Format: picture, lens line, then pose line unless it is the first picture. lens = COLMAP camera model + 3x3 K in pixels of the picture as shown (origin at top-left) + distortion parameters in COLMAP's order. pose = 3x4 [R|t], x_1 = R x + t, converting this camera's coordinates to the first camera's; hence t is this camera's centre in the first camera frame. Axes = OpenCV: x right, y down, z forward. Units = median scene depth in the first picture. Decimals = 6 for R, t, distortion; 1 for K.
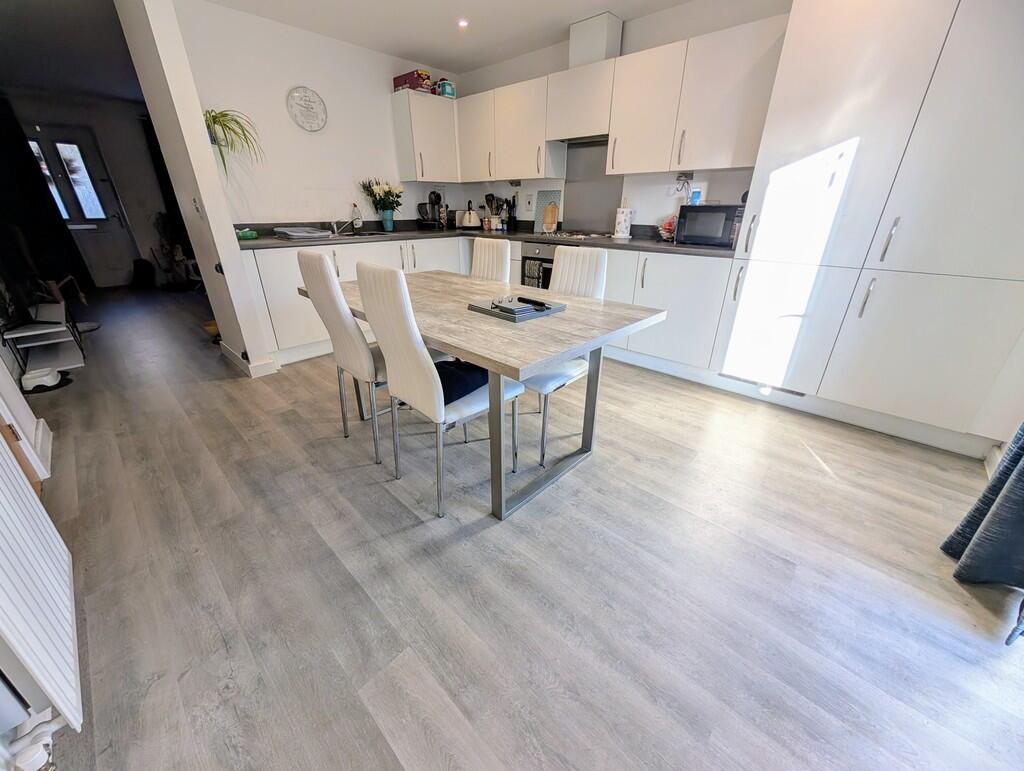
lens RADIAL K [[388.5, 0, 513.1], [0, 388.5, 382.5], [0, 0, 1]] dist [0.000082, 0.000324]
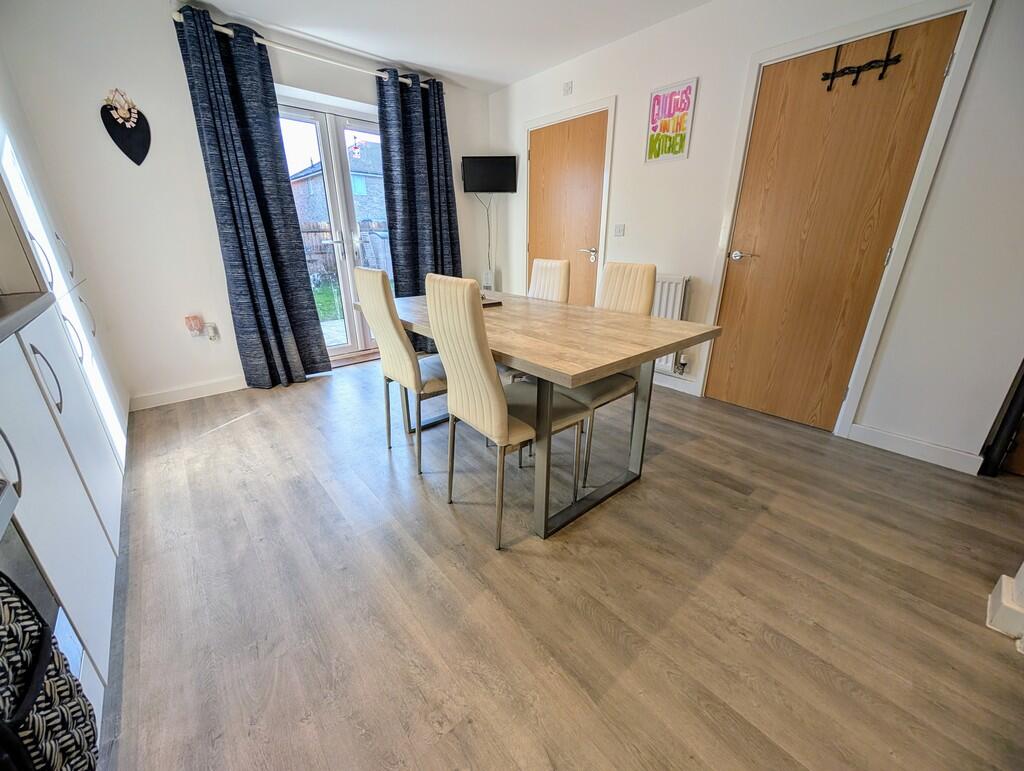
lens RADIAL K [[388.5, 0, 513.0], [0, 388.5, 382.7], [0, 0, 1]] dist [0.000082, 0.000324]
pose [[-0.995378, -0.038116, 0.088150, -0.232625], [0.035050, 0.710380, 0.702945, -0.772790], [-0.089413, 0.702785, -0.705761, 1.777676]]
